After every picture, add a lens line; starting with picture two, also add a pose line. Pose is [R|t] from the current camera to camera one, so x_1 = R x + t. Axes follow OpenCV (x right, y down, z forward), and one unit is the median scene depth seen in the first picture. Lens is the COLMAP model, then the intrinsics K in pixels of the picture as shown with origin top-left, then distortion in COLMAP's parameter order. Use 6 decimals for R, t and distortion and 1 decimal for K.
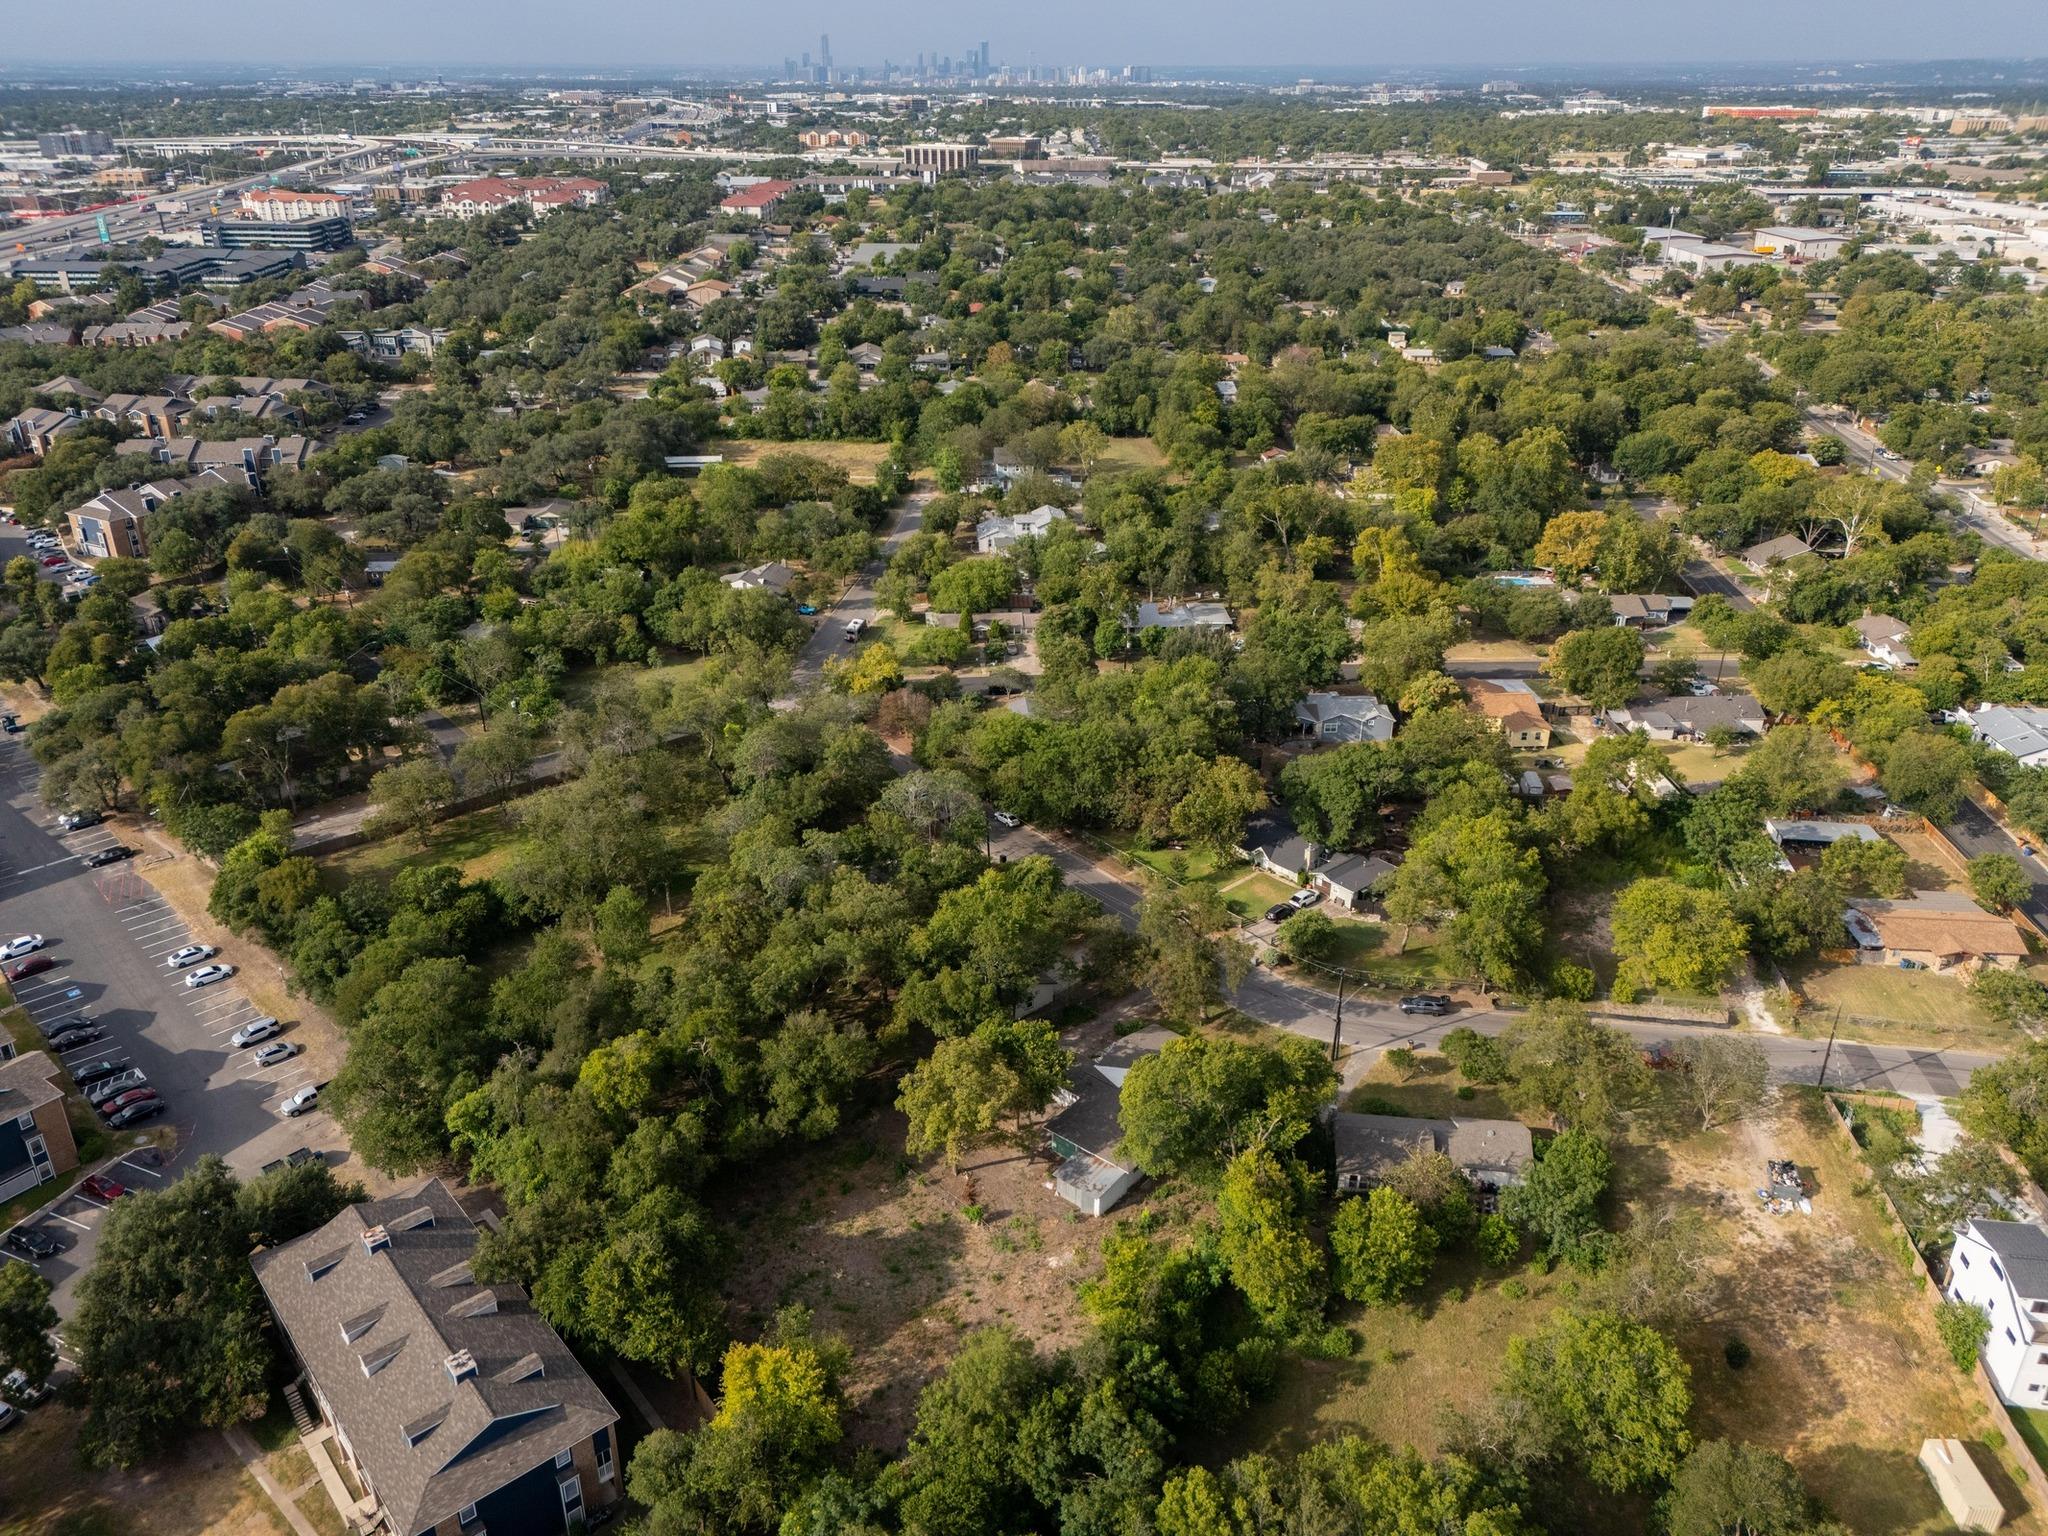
lens RADIAL K [[1496.8, 0, 1031.7], [0, 1496.8, 782.4], [0, 0, 1]] dist [0.052050, -0.059294]
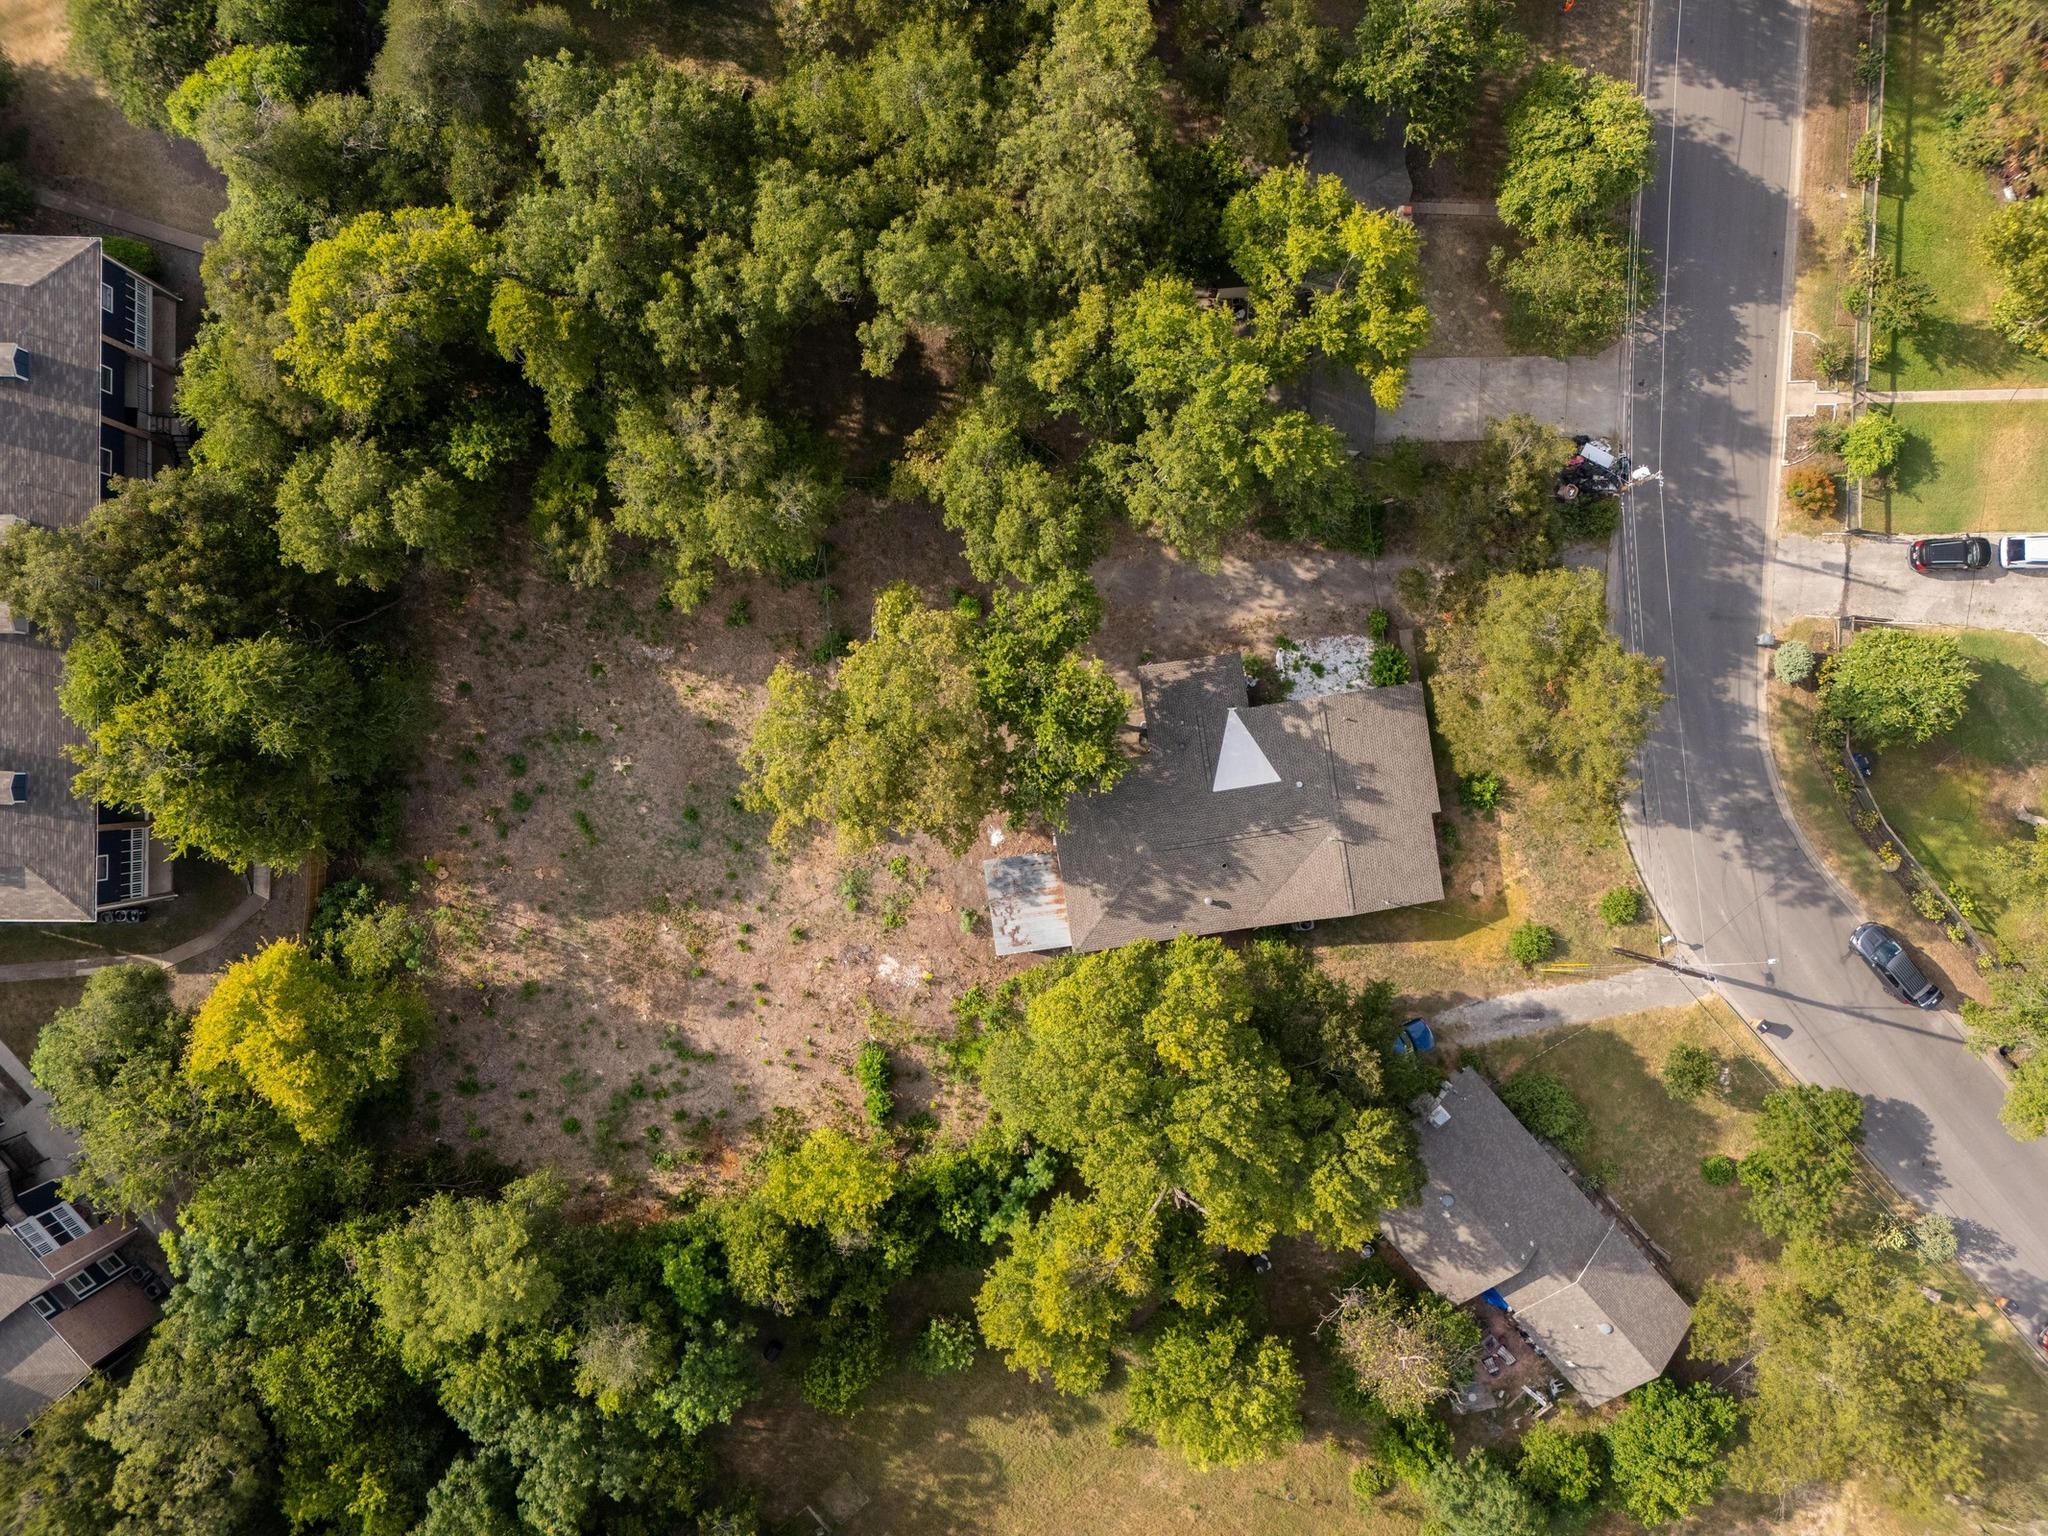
lens RADIAL K [[1496.8, 0, 1031.7], [0, 1496.8, 782.4], [0, 0, 1]] dist [0.052050, -0.059294]
pose [[0.751167, 0.658147, 0.050897, -0.011820], [-0.318917, 0.294320, 0.900926, -0.148231], [0.577961, -0.692978, 0.430978, 0.411745]]
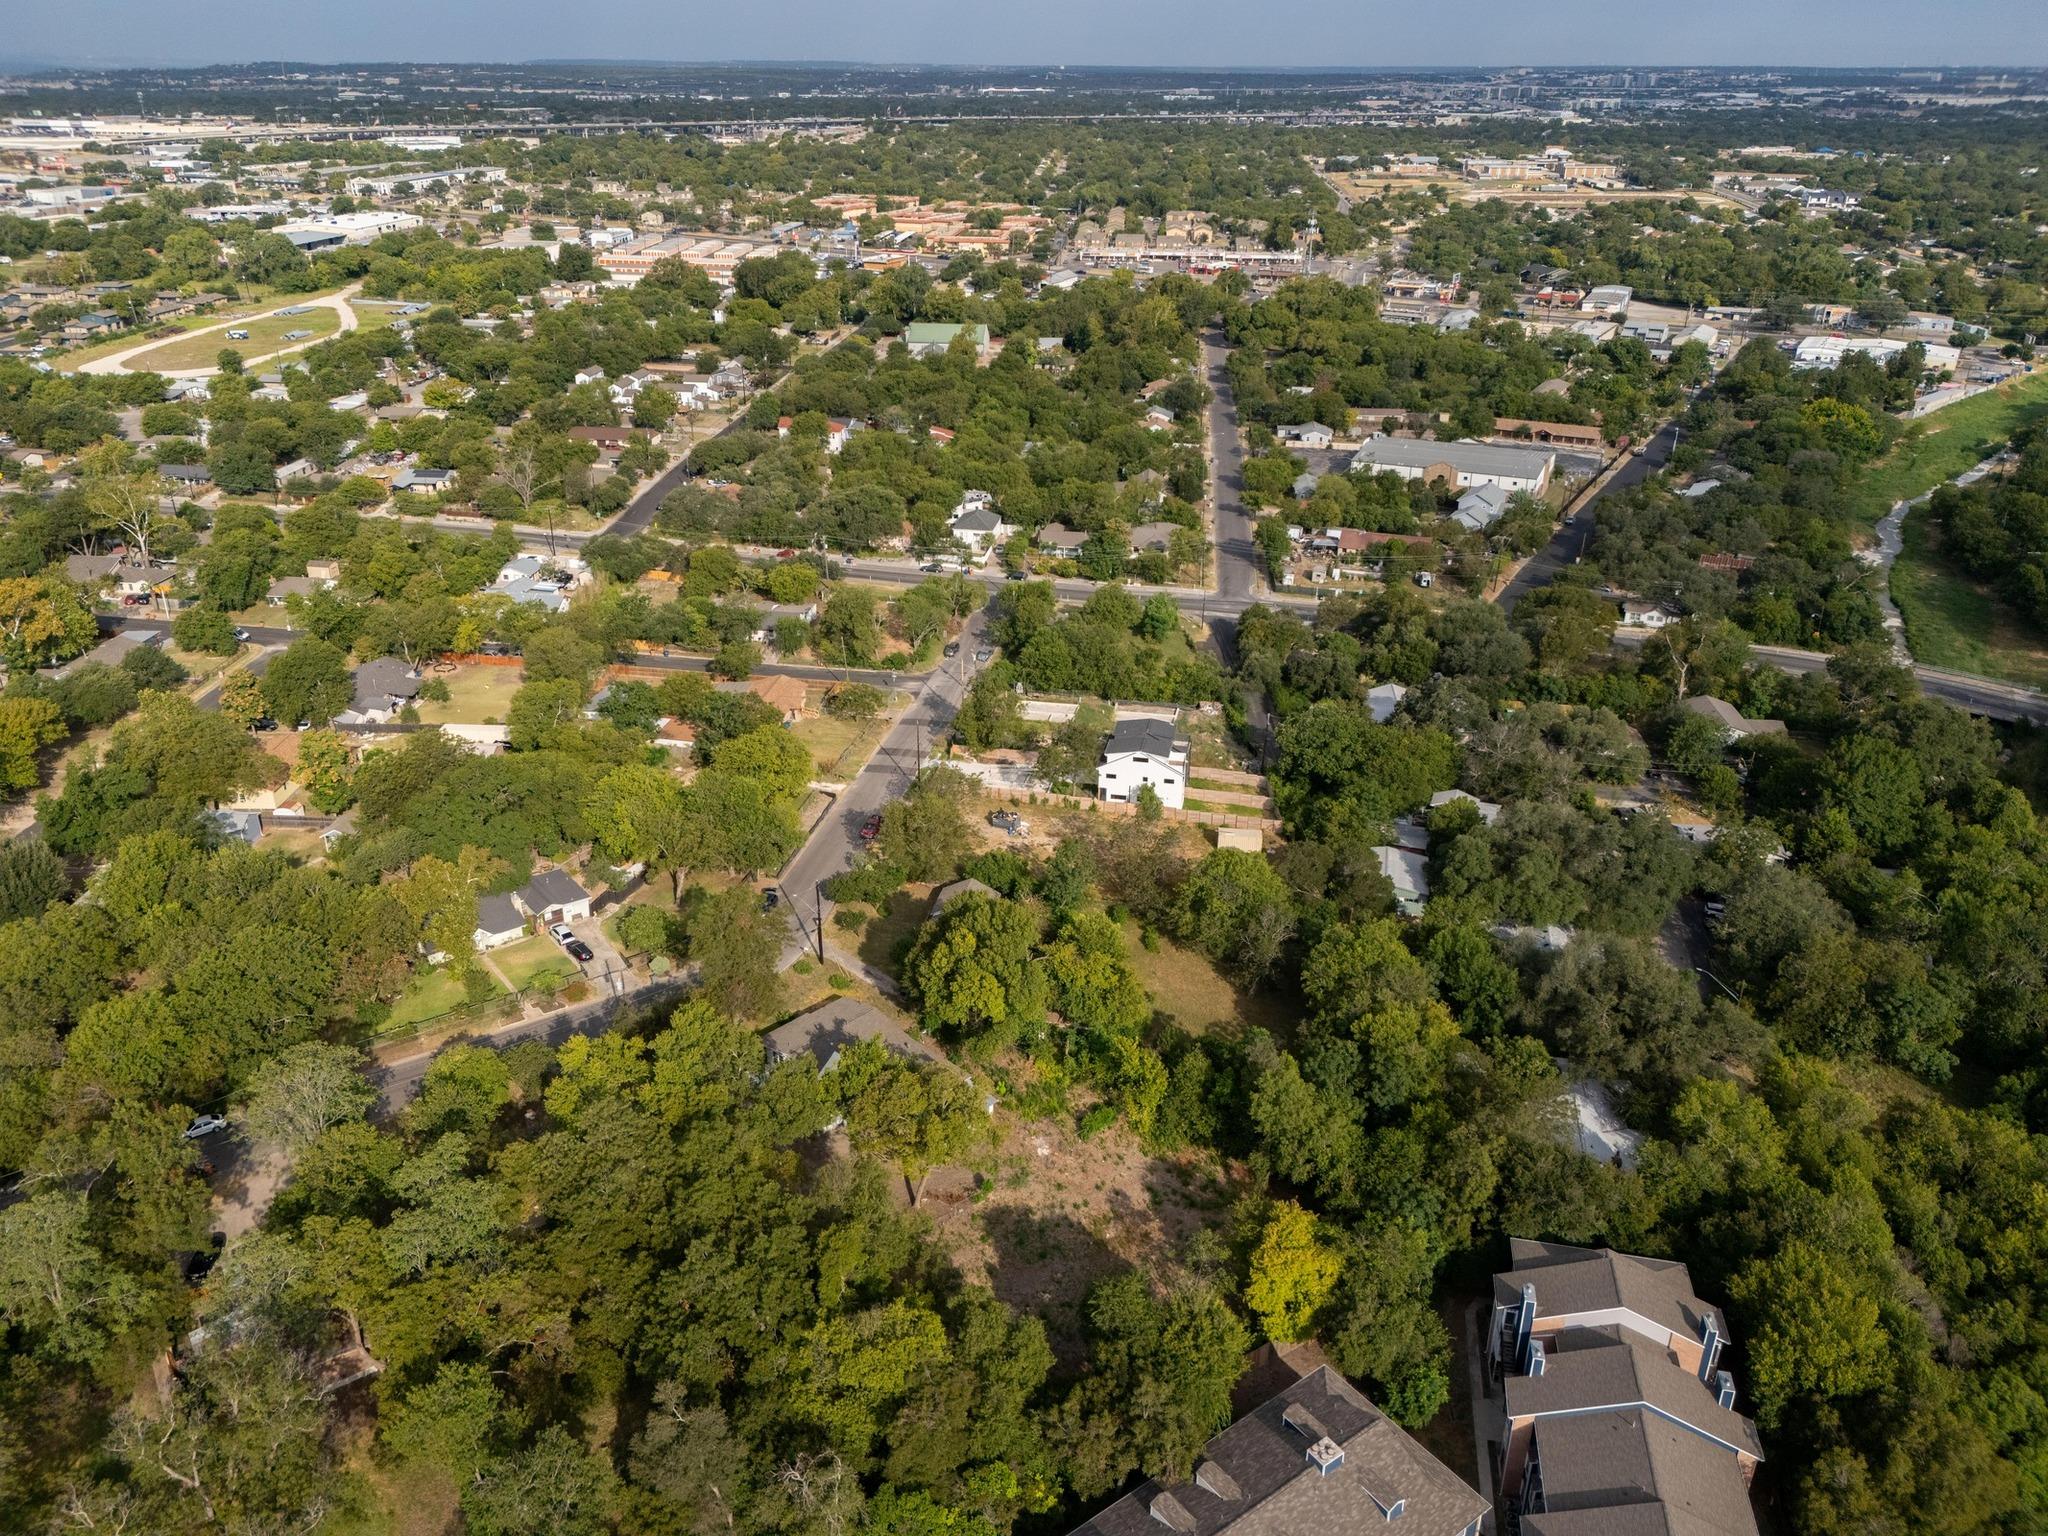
lens RADIAL K [[1489.6, 0, 1024.0], [0, 1489.6, 768.0], [0, 0, 1]] dist [0.091480, -0.083433]
pose [[0.071740, -0.417388, 0.905892, -0.436524], [0.424789, 0.834533, 0.350869, -0.155235], [-0.902446, 0.359641, 0.237171, 0.328263]]
